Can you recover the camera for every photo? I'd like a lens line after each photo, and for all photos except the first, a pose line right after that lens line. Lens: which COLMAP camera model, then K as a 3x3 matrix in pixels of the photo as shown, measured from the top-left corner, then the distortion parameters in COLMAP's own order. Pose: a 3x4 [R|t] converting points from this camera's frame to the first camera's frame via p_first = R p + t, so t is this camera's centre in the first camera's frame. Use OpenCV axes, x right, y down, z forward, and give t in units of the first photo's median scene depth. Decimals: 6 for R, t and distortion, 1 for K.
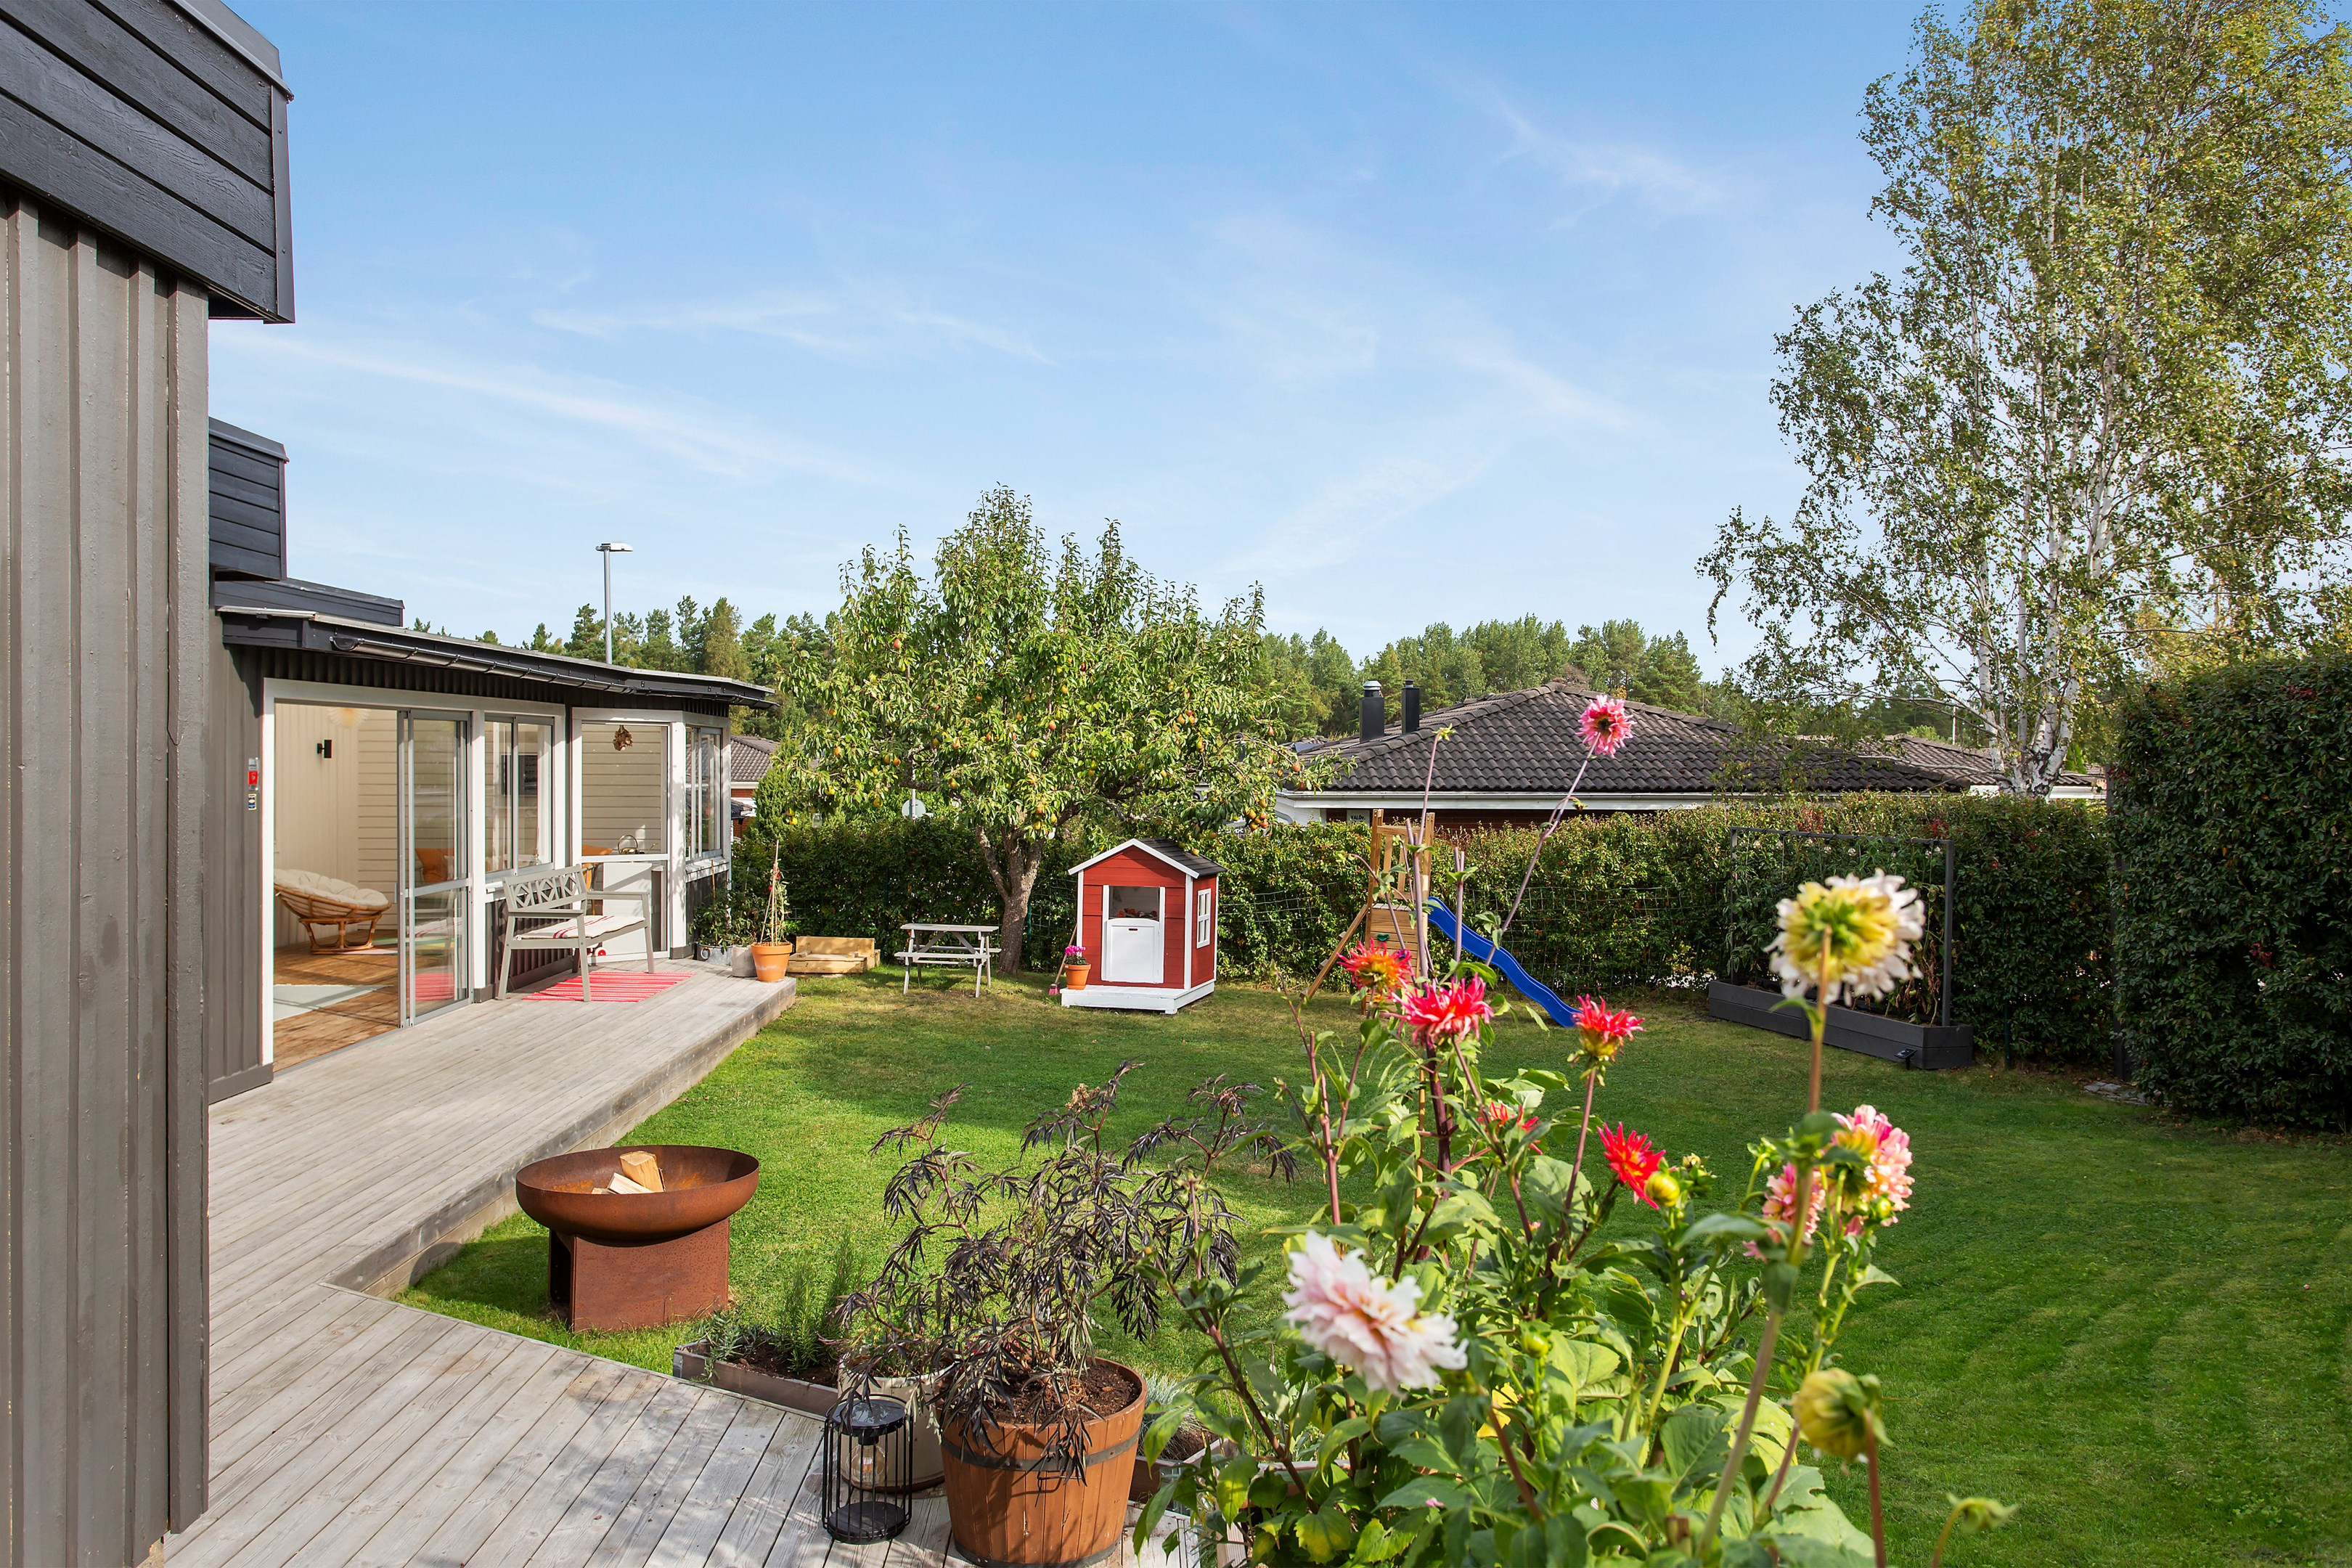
lens RADIAL K [[1778.1, 0, 1177.1], [0, 1778.1, 779.8], [0, 0, 1]] dist [0.001641, -0.000318]
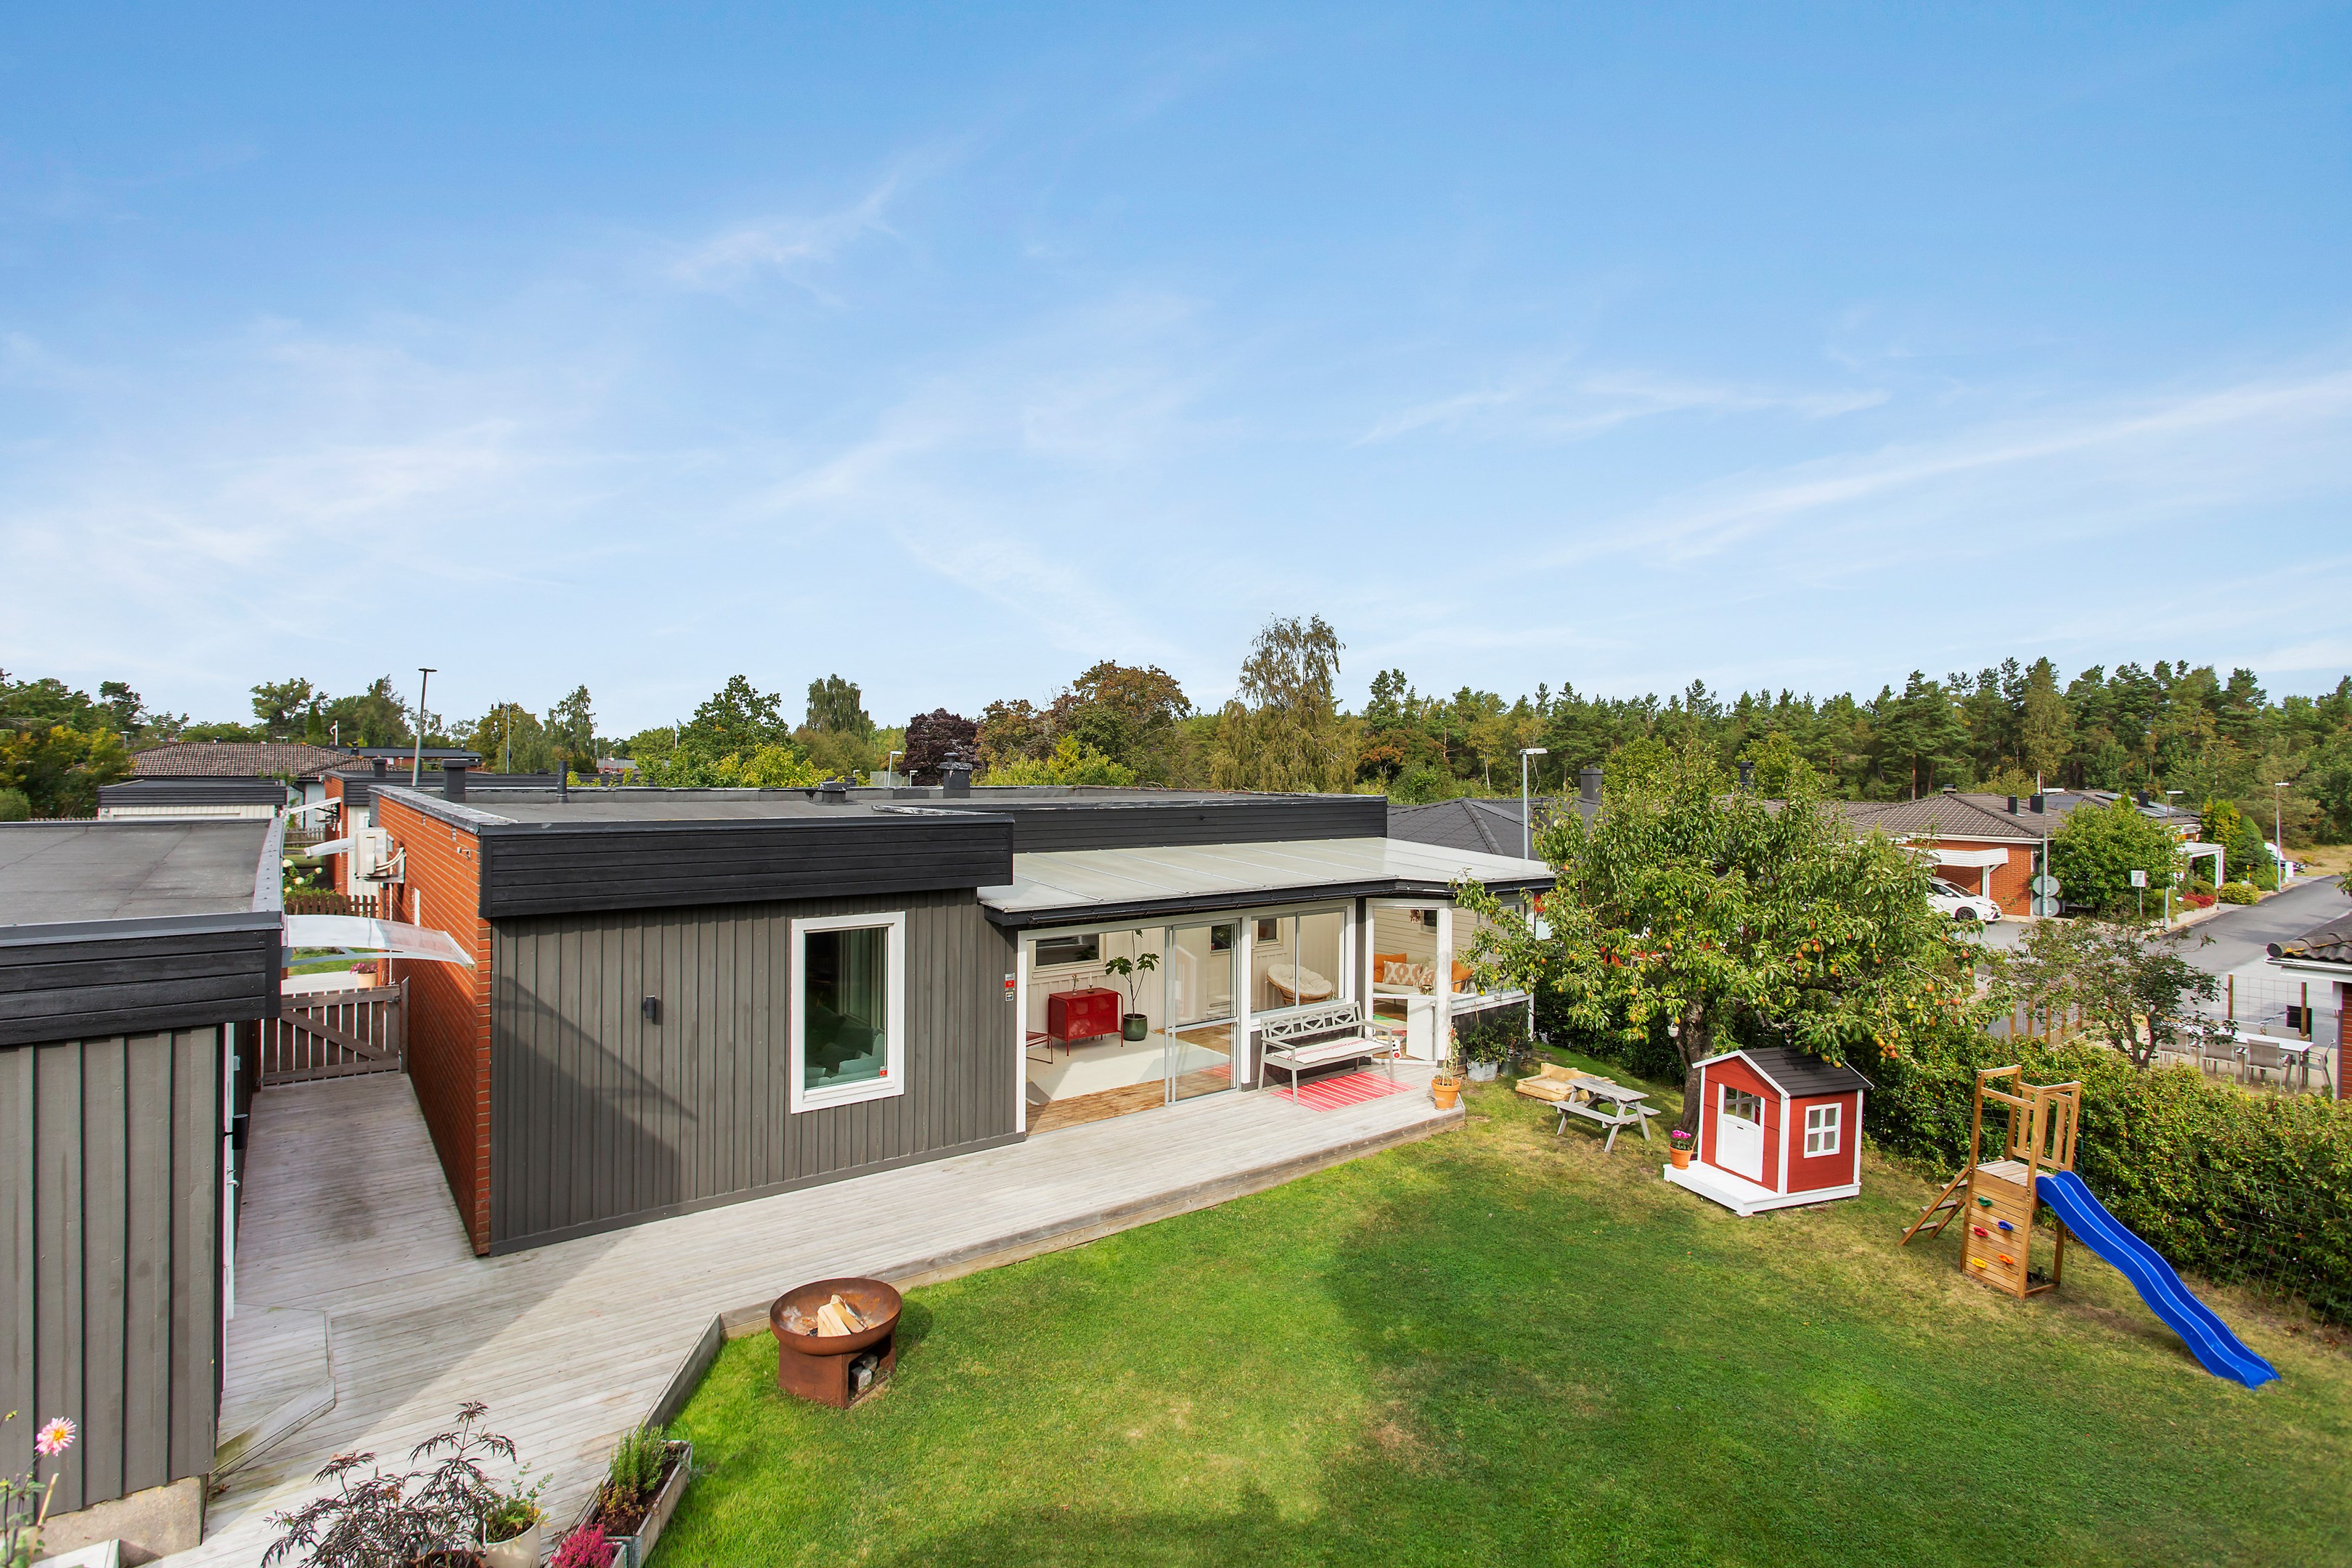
lens RADIAL K [[1187.5, 0, 1173.0], [0, 1187.5, 776.7], [0, 0, 1]] dist [-0.003695, -0.000257]
pose [[0.582905, 0.016601, -0.812371, 0.383439], [-0.011306, 0.999860, 0.012320, -0.149966], [0.812462, 0.002004, 0.583011, 0.245088]]
